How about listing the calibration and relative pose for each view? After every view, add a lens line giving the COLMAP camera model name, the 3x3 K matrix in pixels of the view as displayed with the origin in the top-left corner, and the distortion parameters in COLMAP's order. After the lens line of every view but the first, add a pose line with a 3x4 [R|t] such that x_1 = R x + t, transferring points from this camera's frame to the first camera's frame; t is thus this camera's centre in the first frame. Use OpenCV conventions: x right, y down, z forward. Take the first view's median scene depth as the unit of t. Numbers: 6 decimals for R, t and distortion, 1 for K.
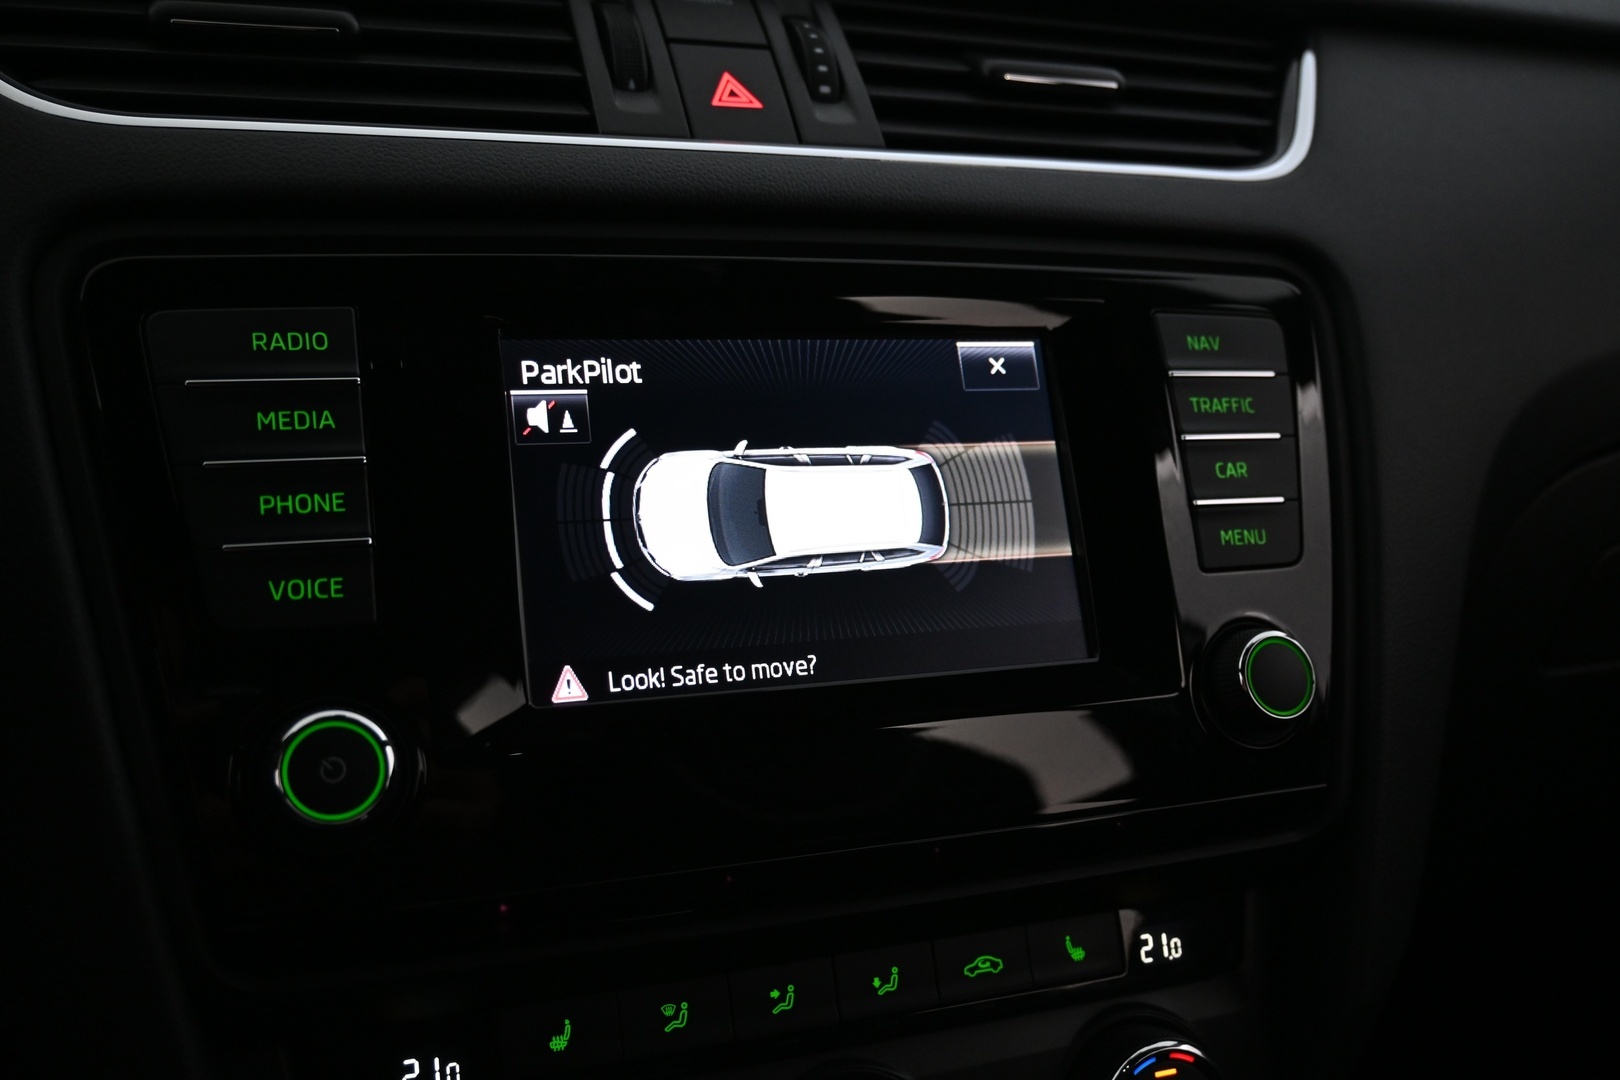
lens RADIAL K [[1508.9, 0, 814.1], [0, 1508.9, 538.8], [0, 0, 1]] dist [-0.000015, 0.000000]
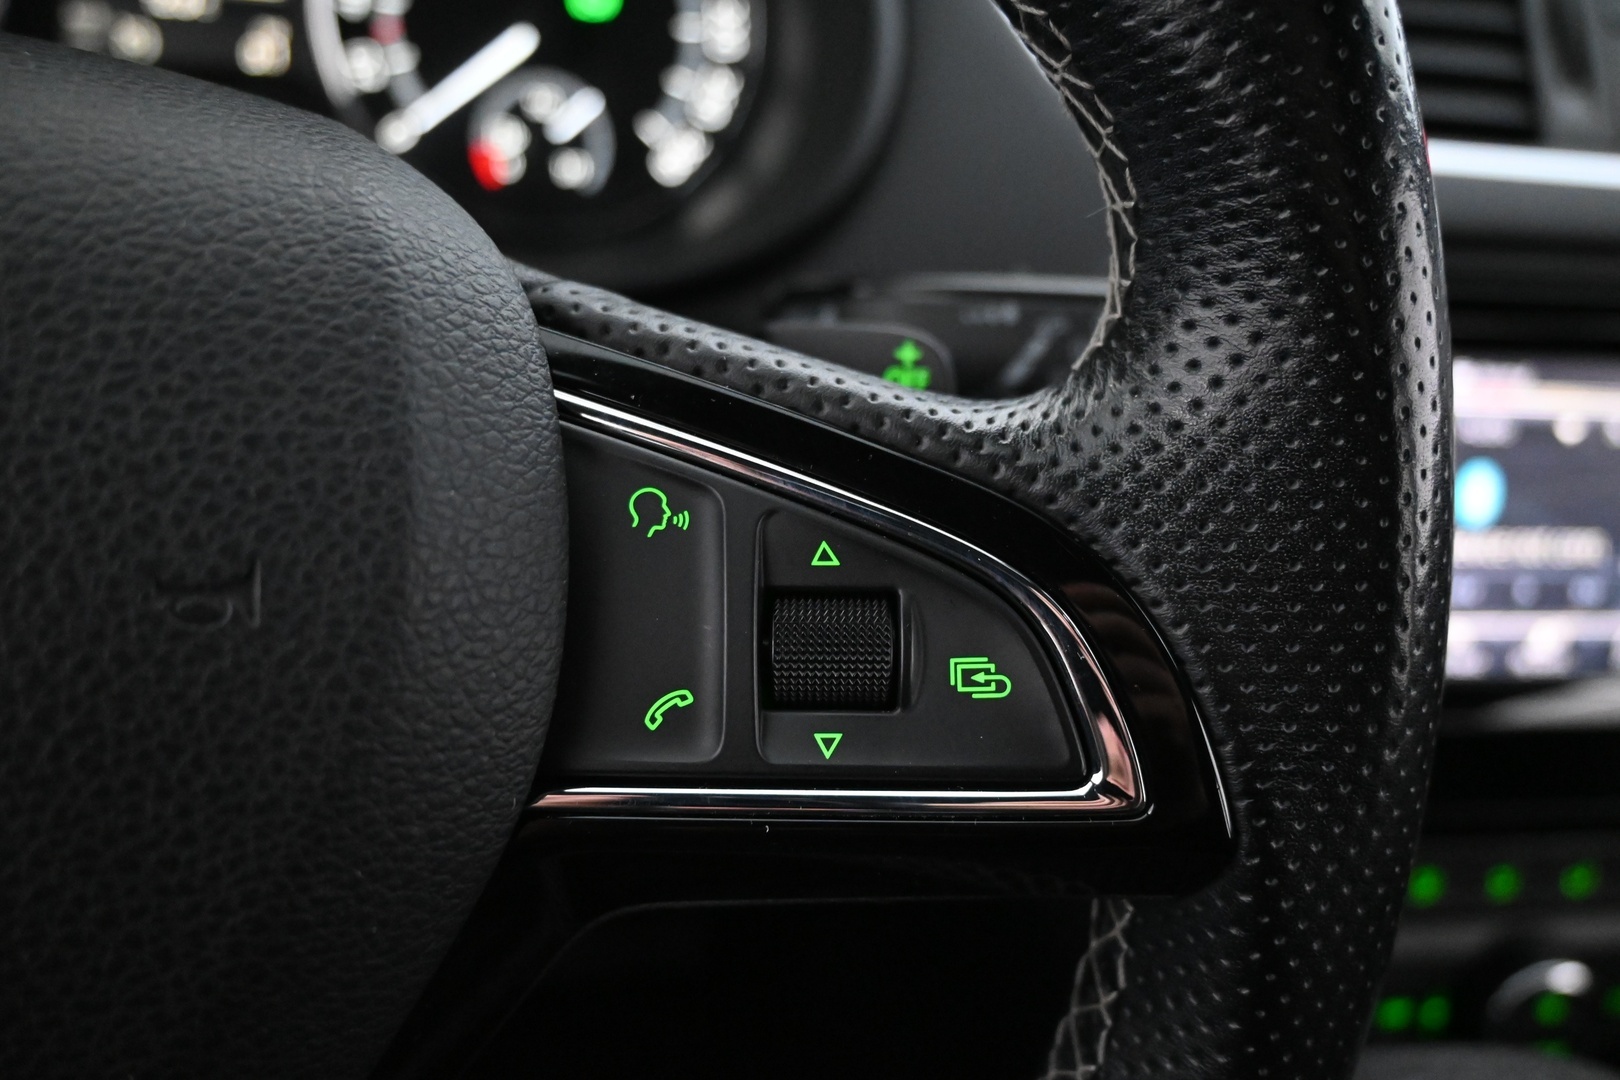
lens RADIAL K [[1361.1, 0, 800.9], [0, 1361.1, 550.2], [0, 0, 1]] dist [0.002114, -0.006321]
pose [[0.972097, 0.189448, -0.138335, -0.465212], [-0.128277, 0.923043, 0.362681, -0.283221], [0.196398, -0.334816, 0.921589, -0.090166]]
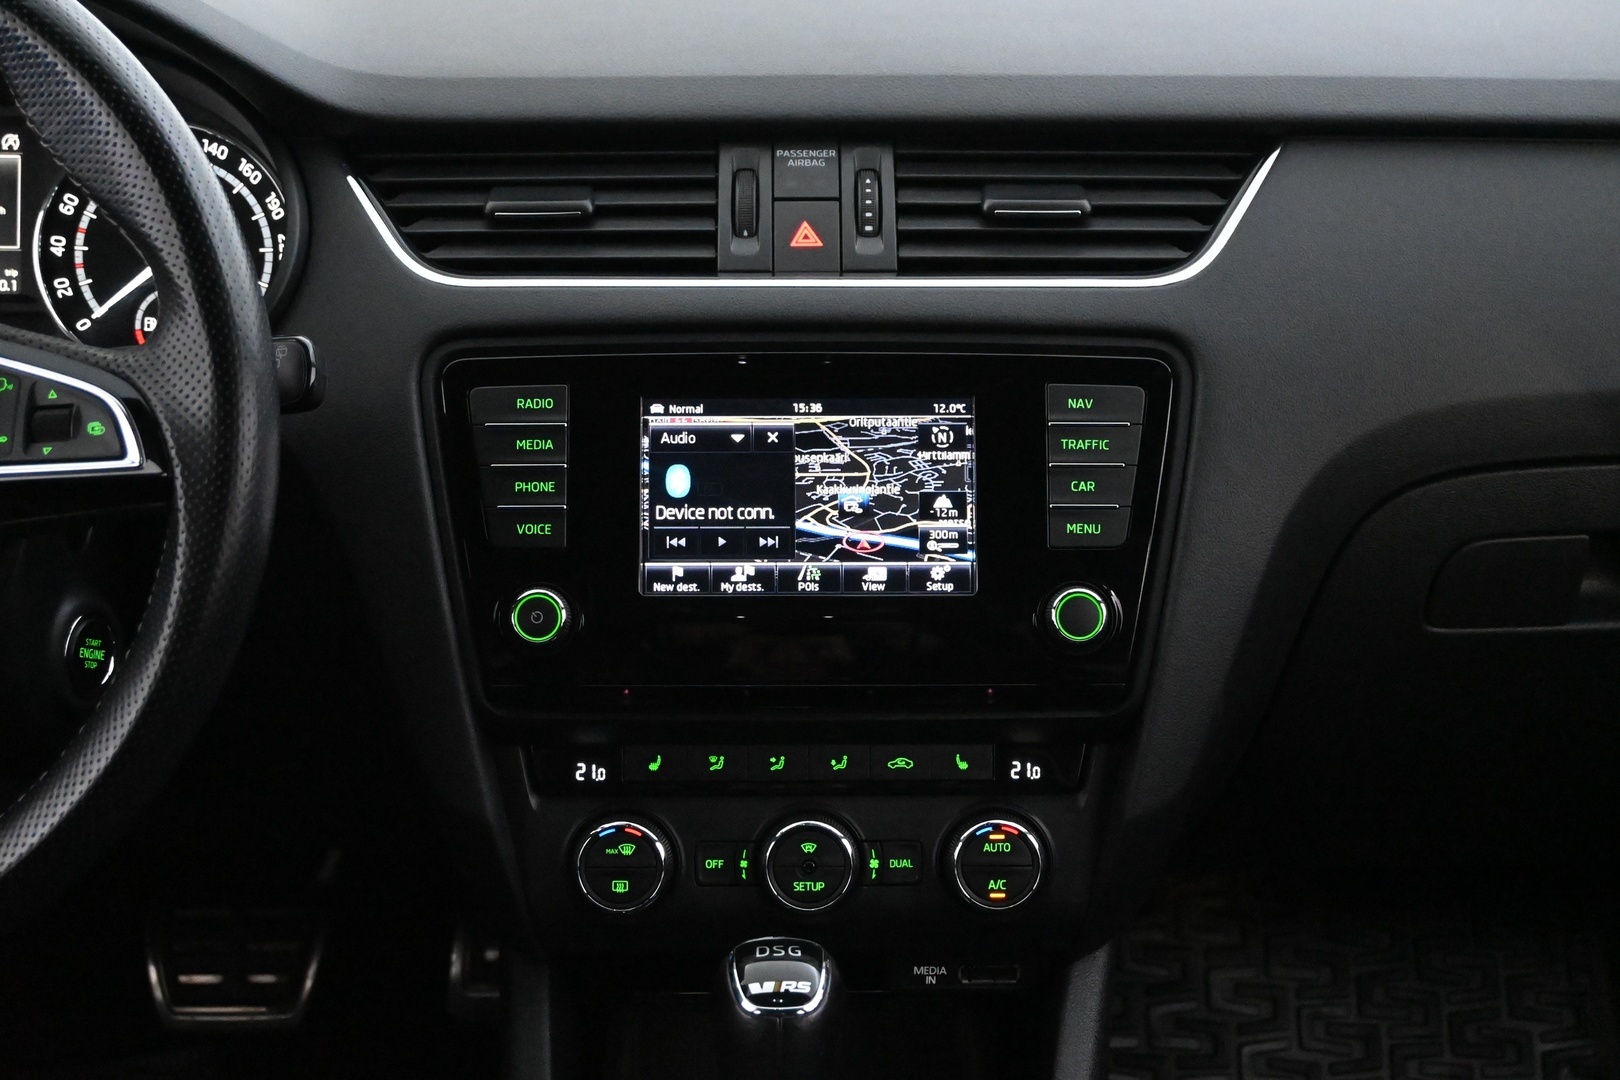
lens RADIAL K [[2395.5, 0, 818.8], [0, 2395.5, 552.1], [0, 0, 1]] dist [0.011559, 0.000000]
pose [[0.934004, 0.091353, -0.345386, 0.950509], [-0.047226, 0.989842, 0.134097, -0.321636], [0.354127, -0.108936, 0.928831, -1.562085]]
